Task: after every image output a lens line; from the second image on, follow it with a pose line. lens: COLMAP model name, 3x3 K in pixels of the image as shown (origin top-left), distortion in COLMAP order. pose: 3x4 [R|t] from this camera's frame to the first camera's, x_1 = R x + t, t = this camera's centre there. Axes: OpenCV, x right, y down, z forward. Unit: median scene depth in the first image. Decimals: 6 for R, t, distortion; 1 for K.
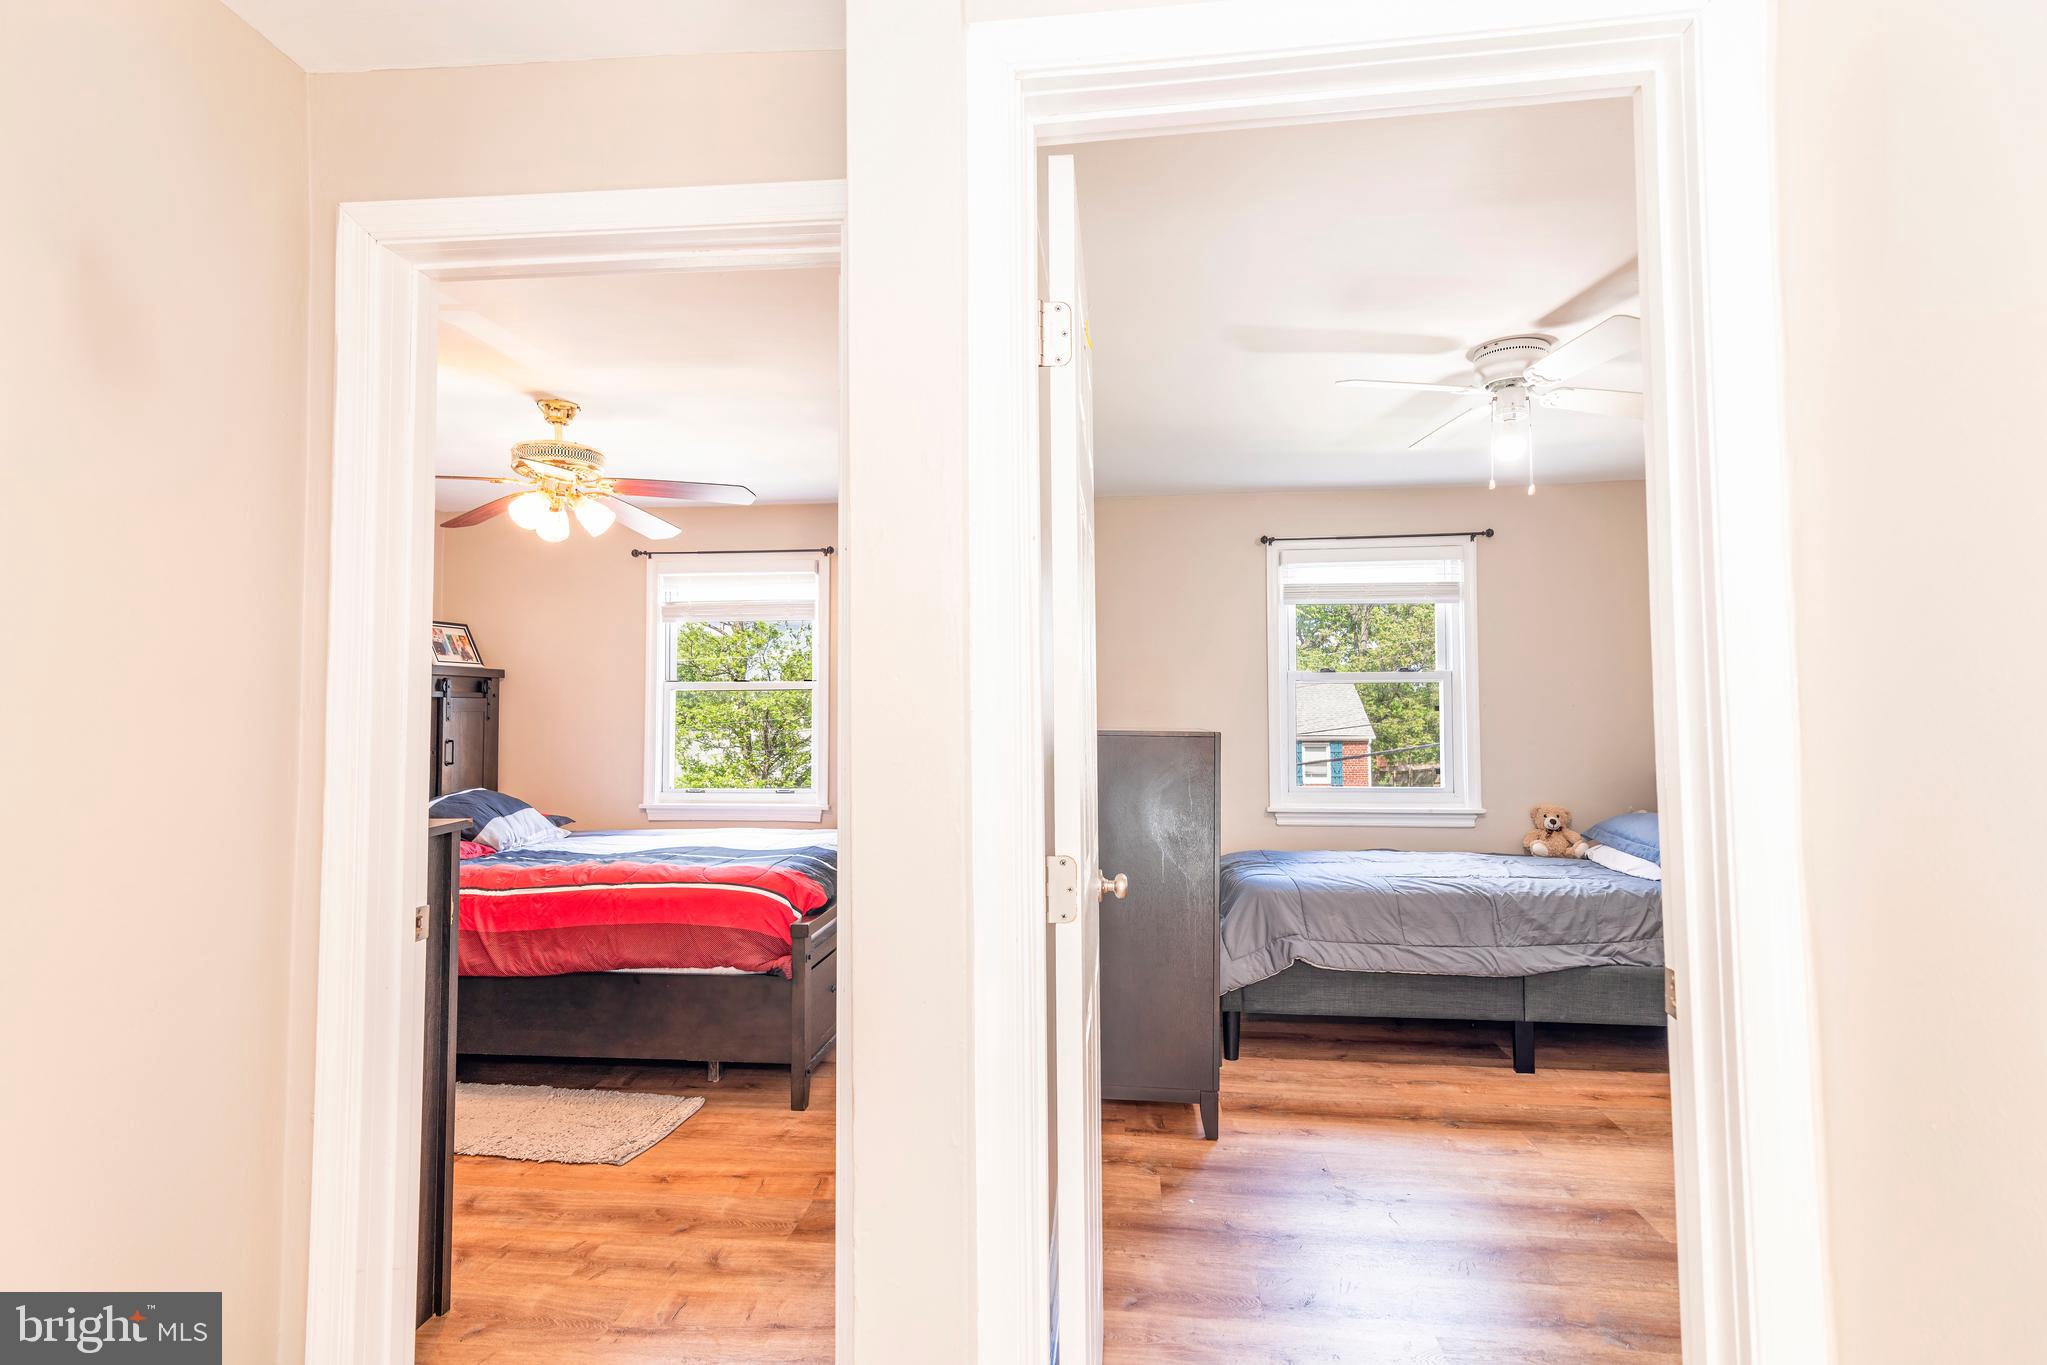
lens RADIAL K [[994.4, 0, 1018.0], [0, 994.4, 675.8], [0, 0, 1]] dist [0.004127, 0.000977]
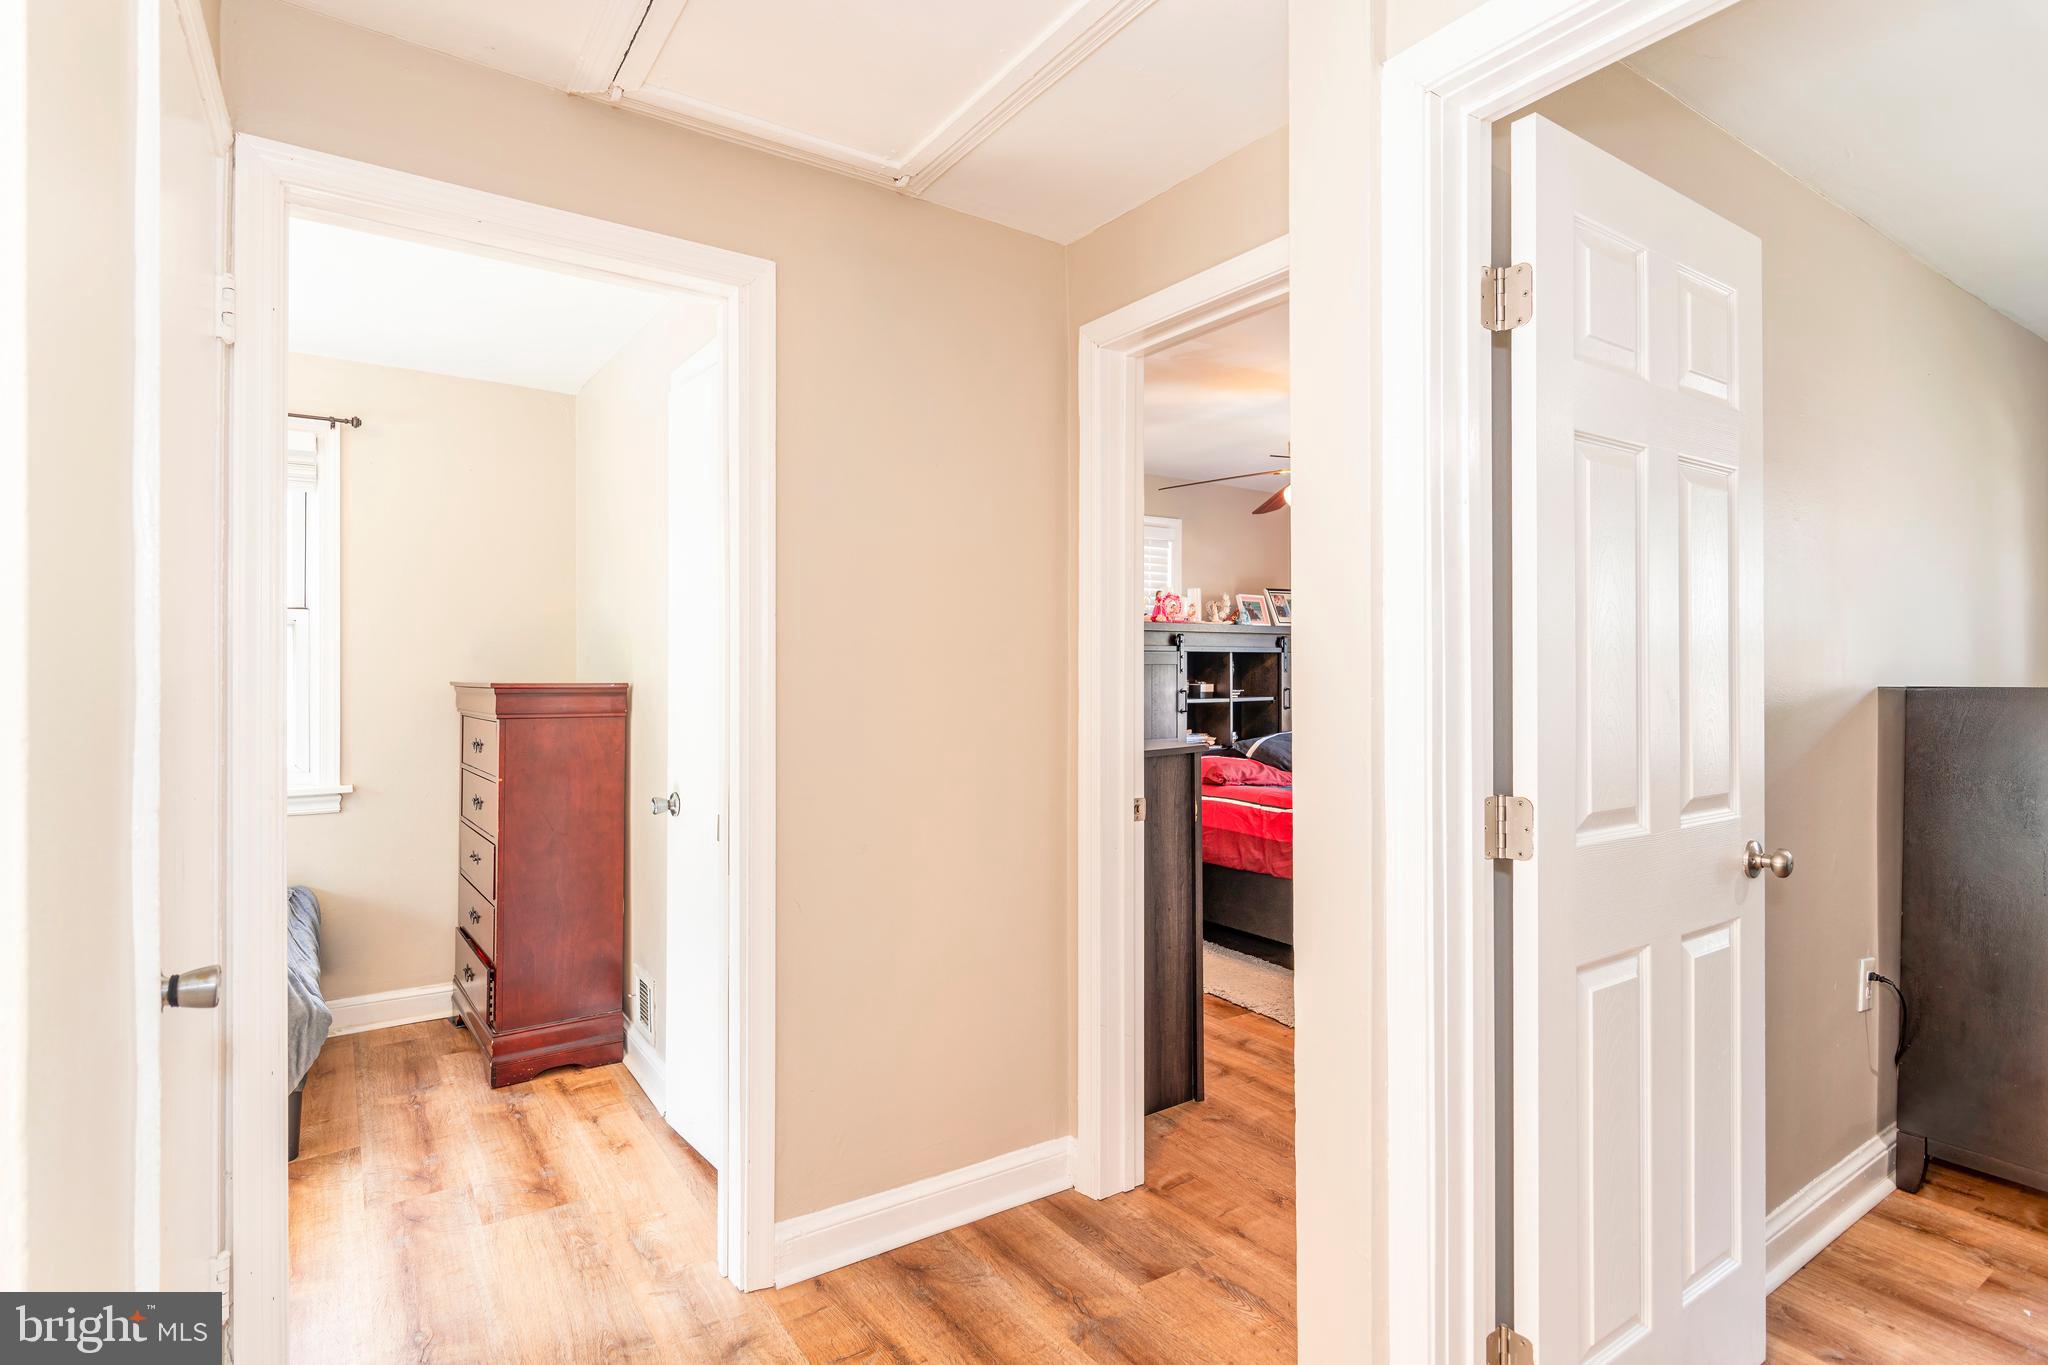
lens RADIAL K [[1010.2, 0, 1017.7], [0, 1010.2, 679.1], [0, 0, 1]] dist [-0.000004, 0.000563]
pose [[0.643231, 0.006753, -0.765642, 0.153660], [0.032117, 0.998843, 0.035792, -0.000303], [0.764998, -0.047613, 0.642270, -0.027531]]
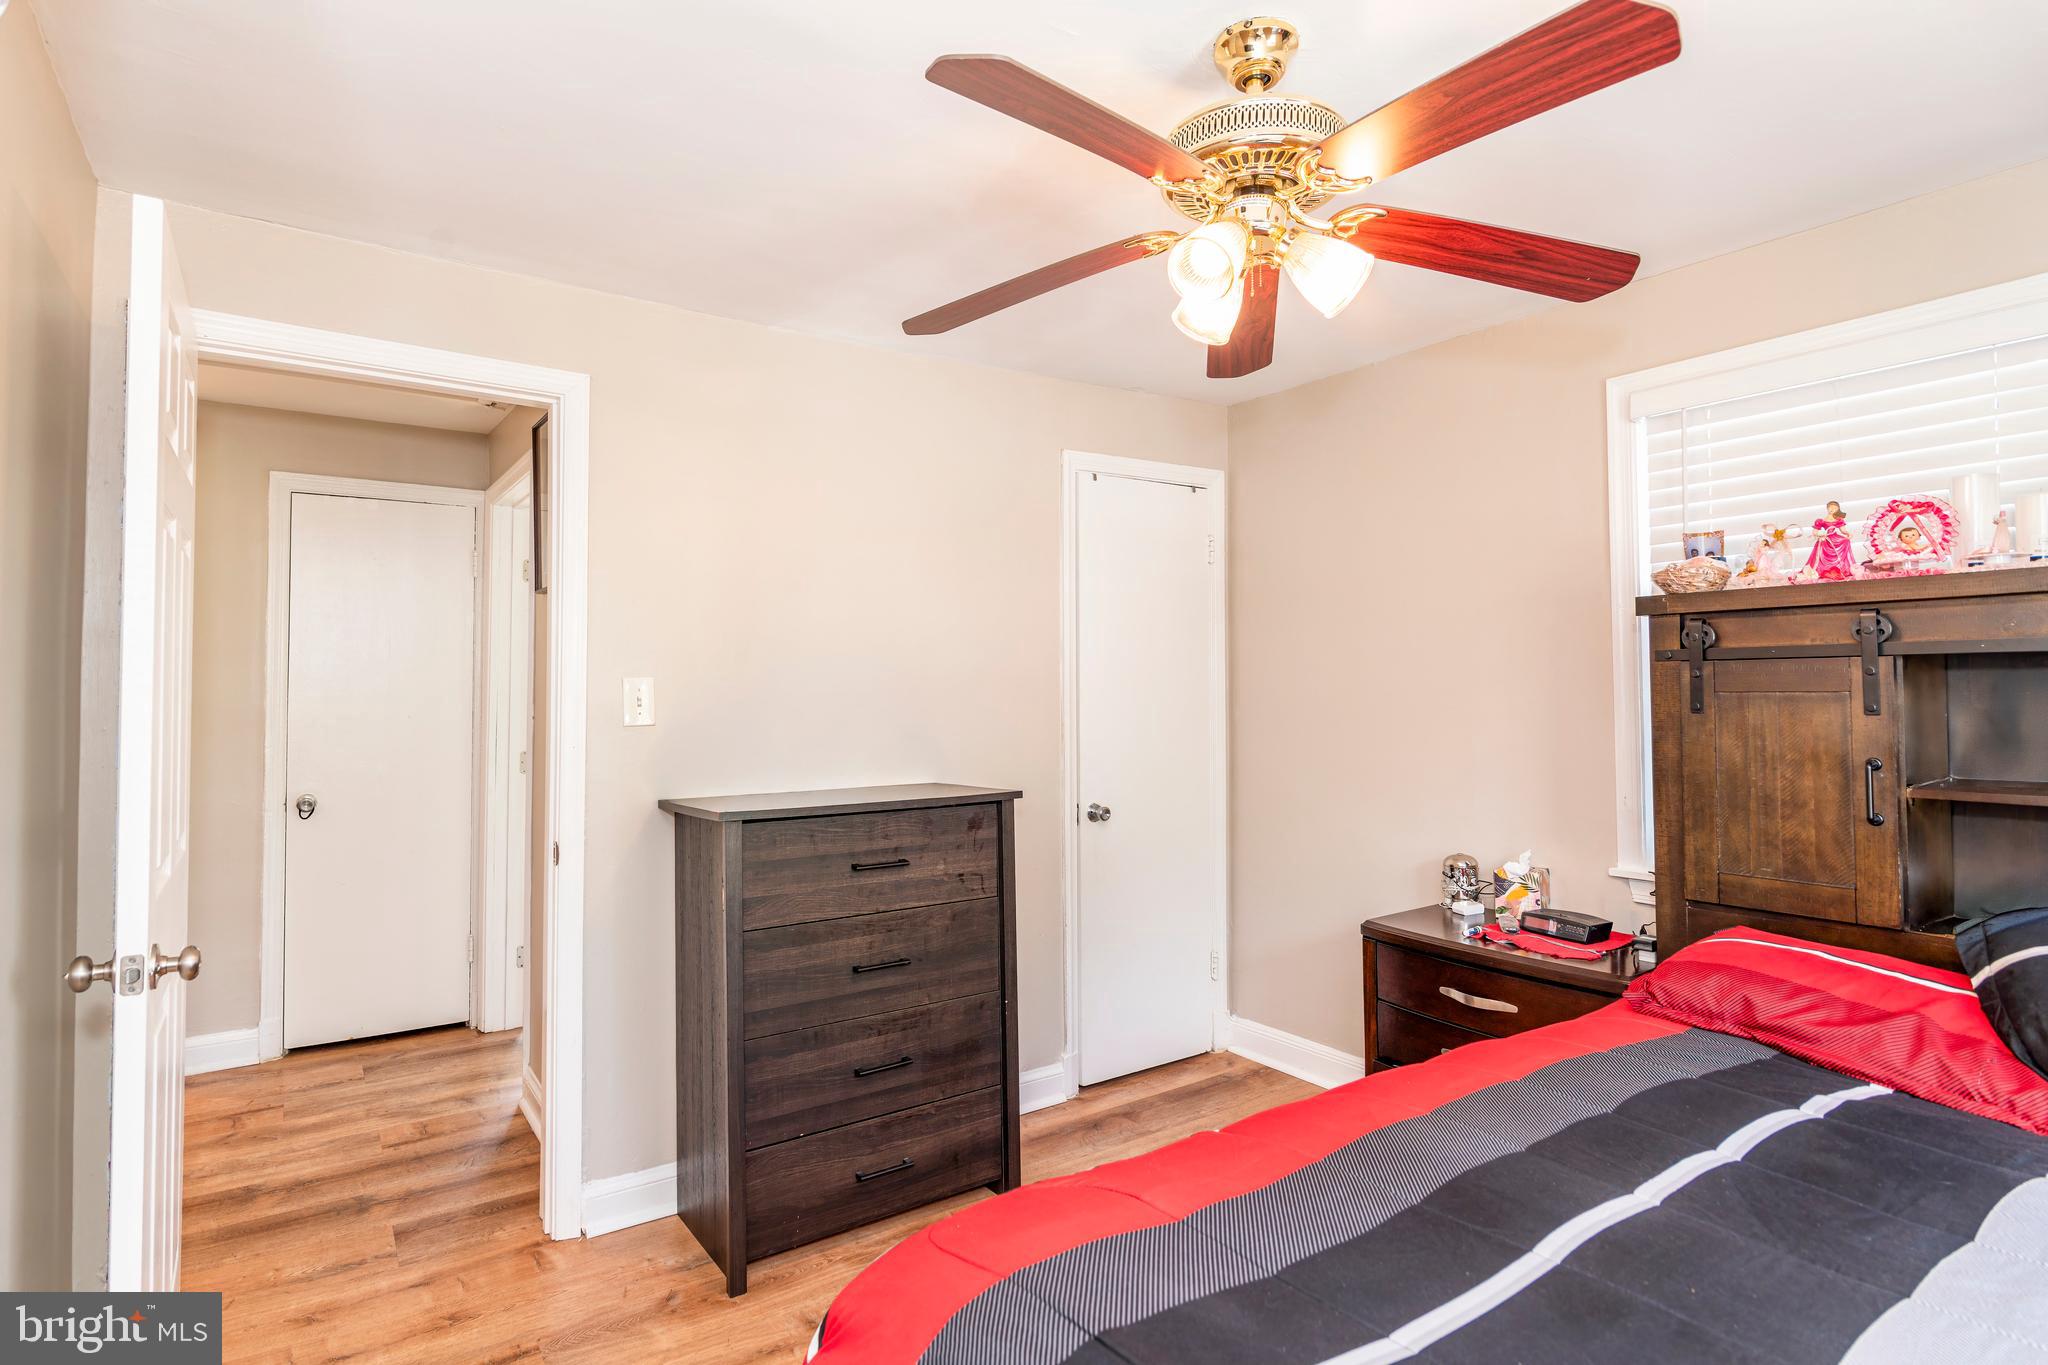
lens RADIAL K [[1055.6, 0, 999.2], [0, 1055.6, 678.3], [0, 0, 1]] dist [-0.003846, -0.000873]
pose [[-0.766987, -0.000673, -0.641662, -0.044326], [0.033090, 0.998627, -0.040601, 0.030000], [0.640809, -0.052373, -0.765912, 0.953986]]
